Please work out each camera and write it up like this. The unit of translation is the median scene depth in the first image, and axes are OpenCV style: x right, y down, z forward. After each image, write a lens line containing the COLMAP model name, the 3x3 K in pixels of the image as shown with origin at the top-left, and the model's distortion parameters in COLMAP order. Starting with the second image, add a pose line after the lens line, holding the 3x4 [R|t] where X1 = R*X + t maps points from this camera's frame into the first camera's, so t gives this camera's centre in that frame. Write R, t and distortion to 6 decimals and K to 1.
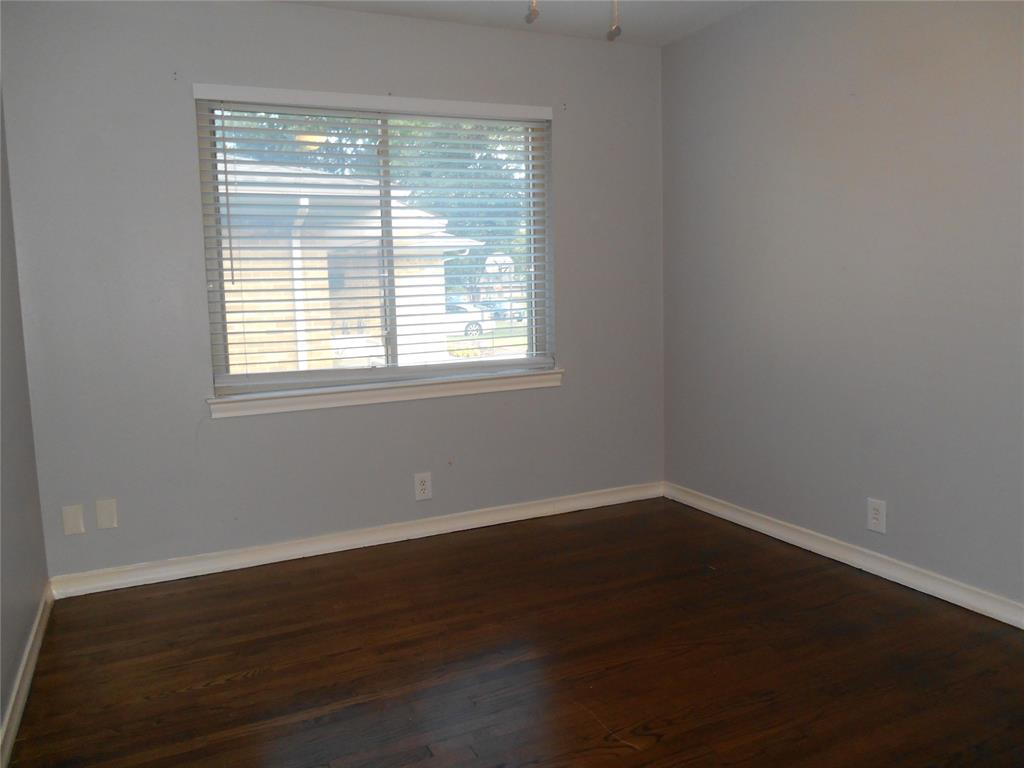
lens RADIAL K [[793.7, 0, 509.7], [0, 793.7, 382.7], [0, 0, 1]] dist [-0.031543, 0.010147]
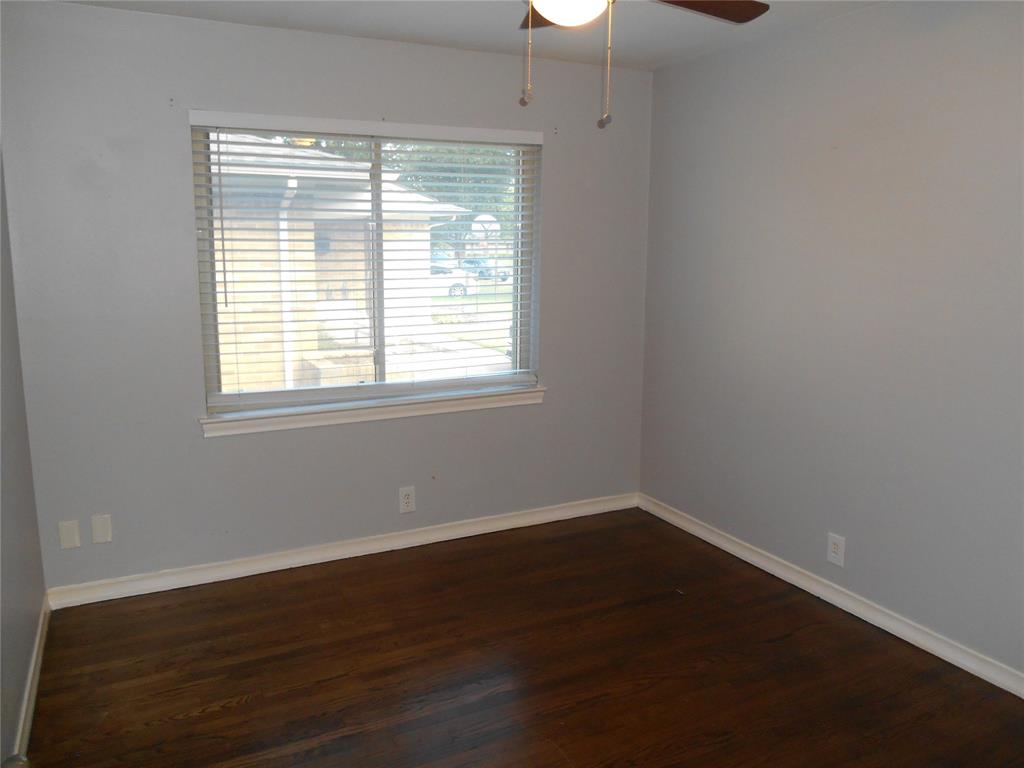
lens RADIAL K [[793.7, 0, 511.9], [0, 793.7, 381.4], [0, 0, 1]] dist [-0.031543, 0.010147]
pose [[0.999265, 0.028551, 0.025595, -0.003996], [-0.029957, 0.997961, 0.056364, -0.094534], [-0.023934, -0.057090, 0.998082, -0.033750]]
